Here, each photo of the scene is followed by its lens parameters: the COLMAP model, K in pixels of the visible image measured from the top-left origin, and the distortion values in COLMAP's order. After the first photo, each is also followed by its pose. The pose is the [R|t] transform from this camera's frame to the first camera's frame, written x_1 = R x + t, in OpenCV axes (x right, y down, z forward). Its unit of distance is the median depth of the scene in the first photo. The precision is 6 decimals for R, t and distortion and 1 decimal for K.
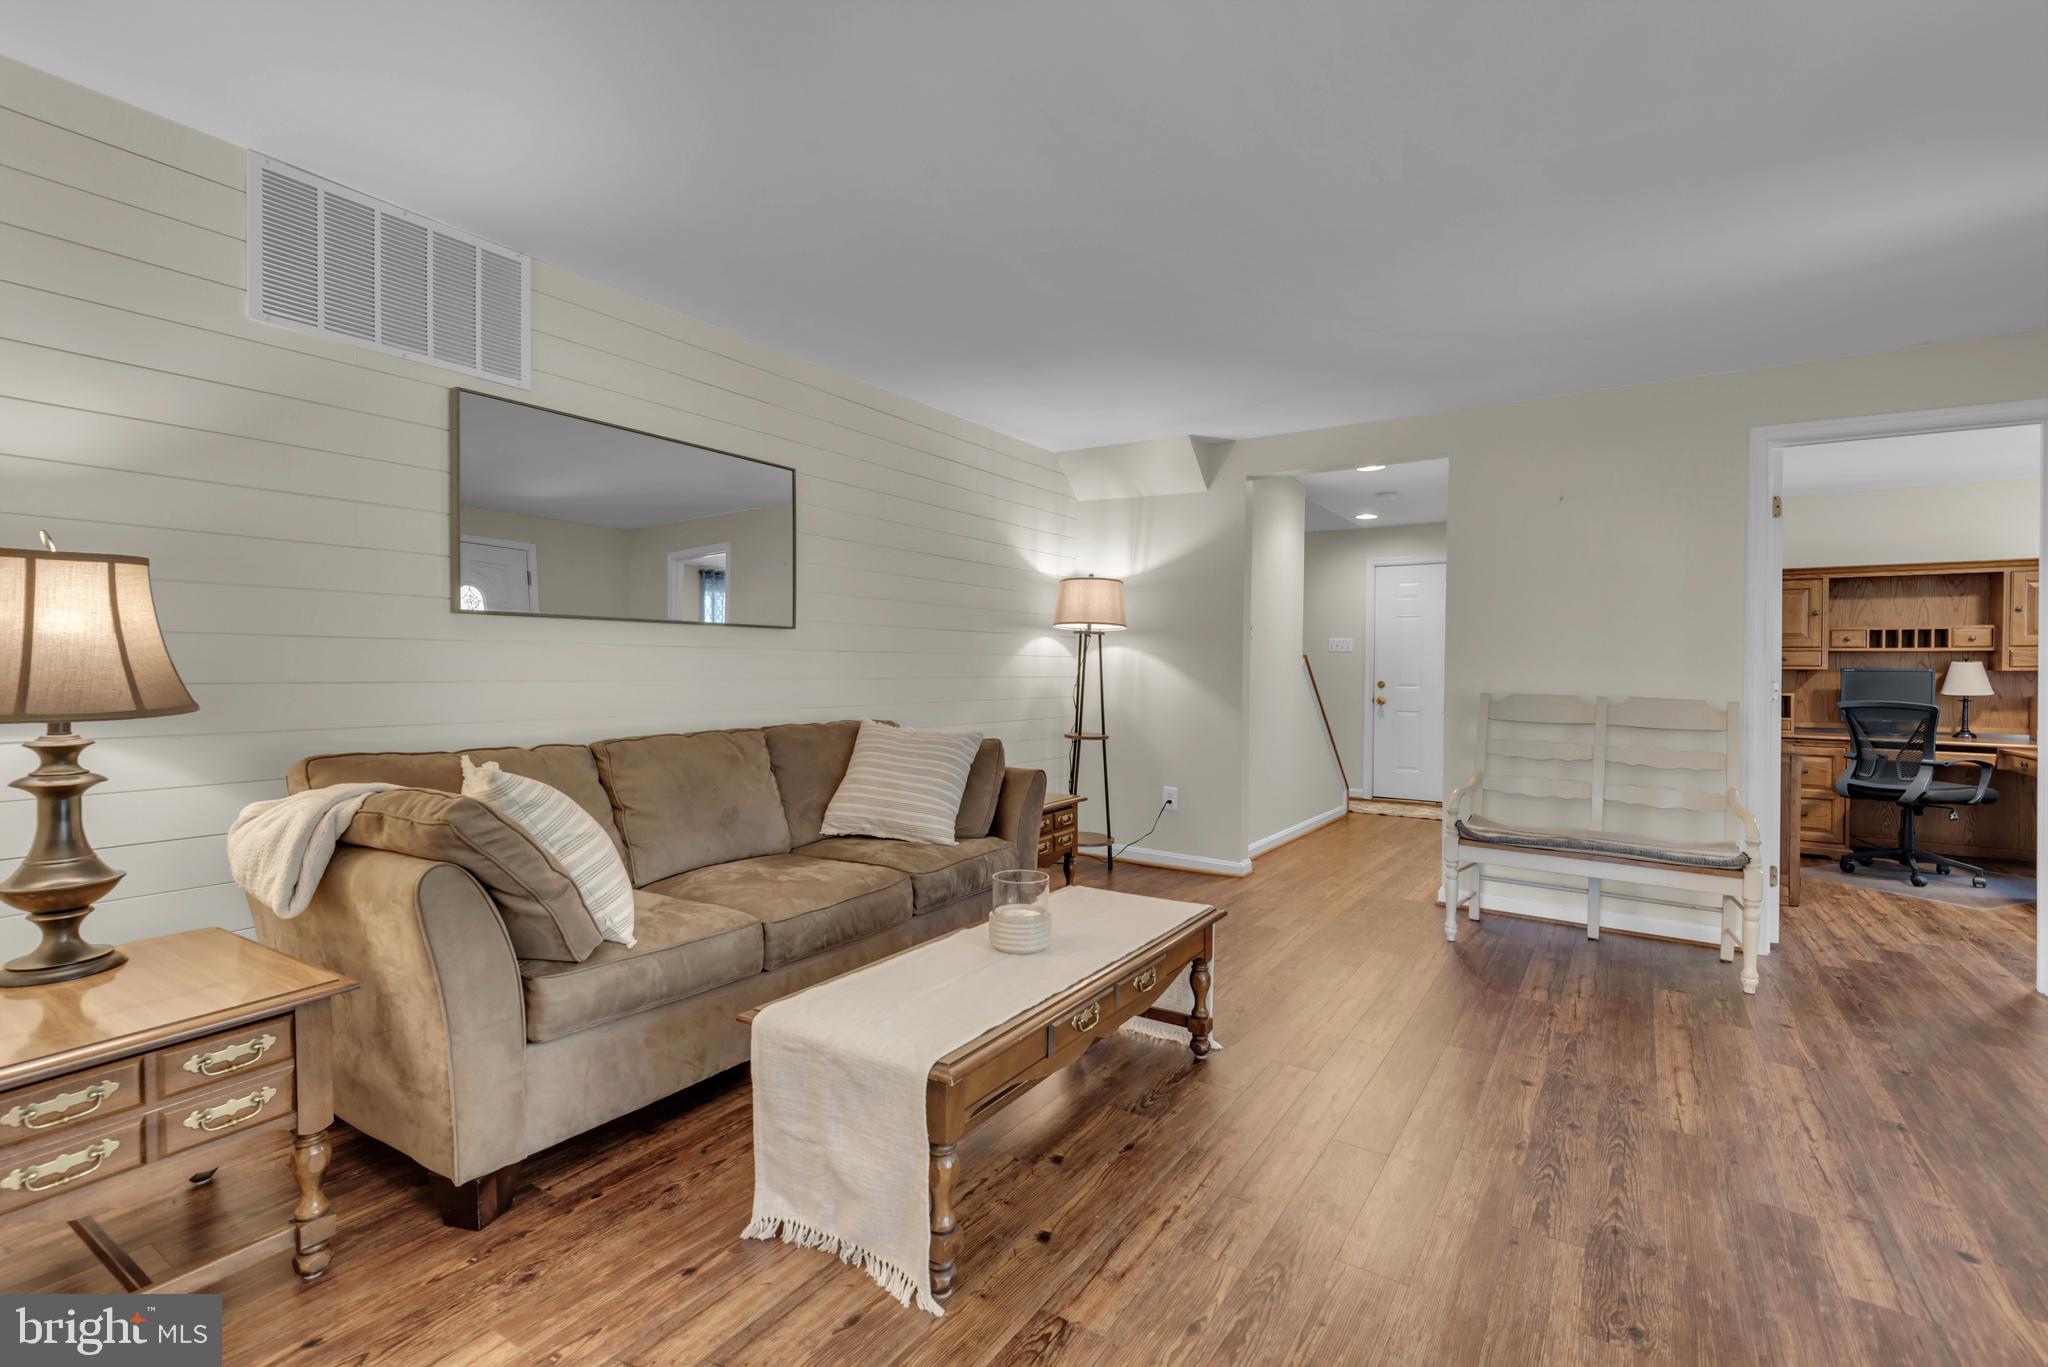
lens RADIAL K [[948.9, 0, 1009.8], [0, 948.9, 675.2], [0, 0, 1]] dist [0.002558, 0.000729]
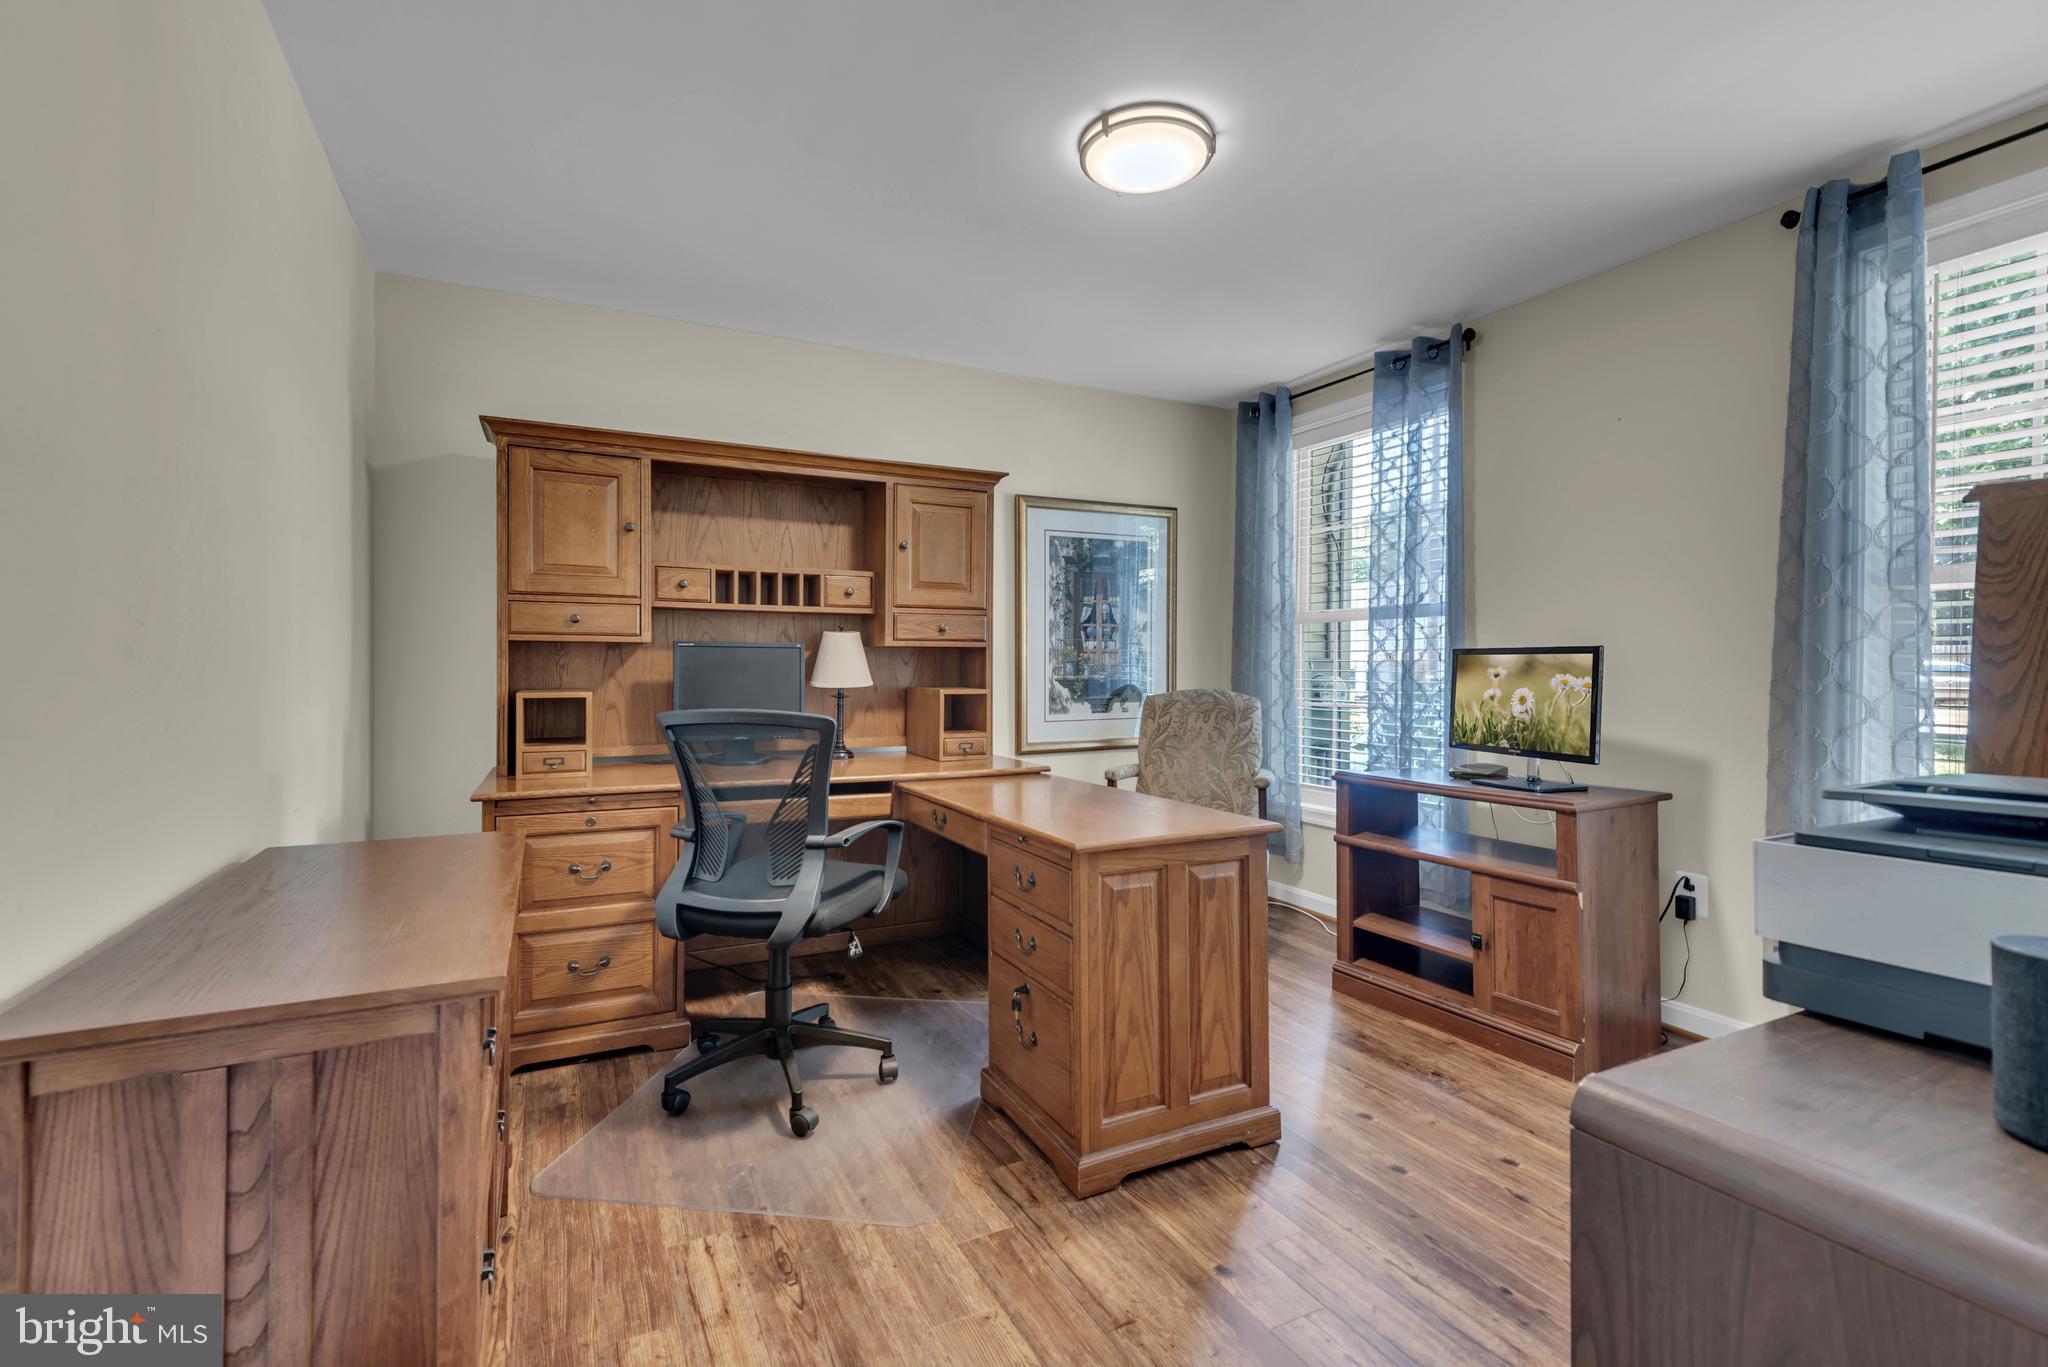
lens RADIAL K [[953.3, 0, 1031.5], [0, 953.3, 675.6], [0, 0, 1]] dist [0.000380, 0.000005]
pose [[0.496354, -0.012644, 0.868028, 0.534245], [0.007155, 0.999920, 0.010474, 0.007947], [-0.868091, 0.001012, 0.496404, 0.588659]]
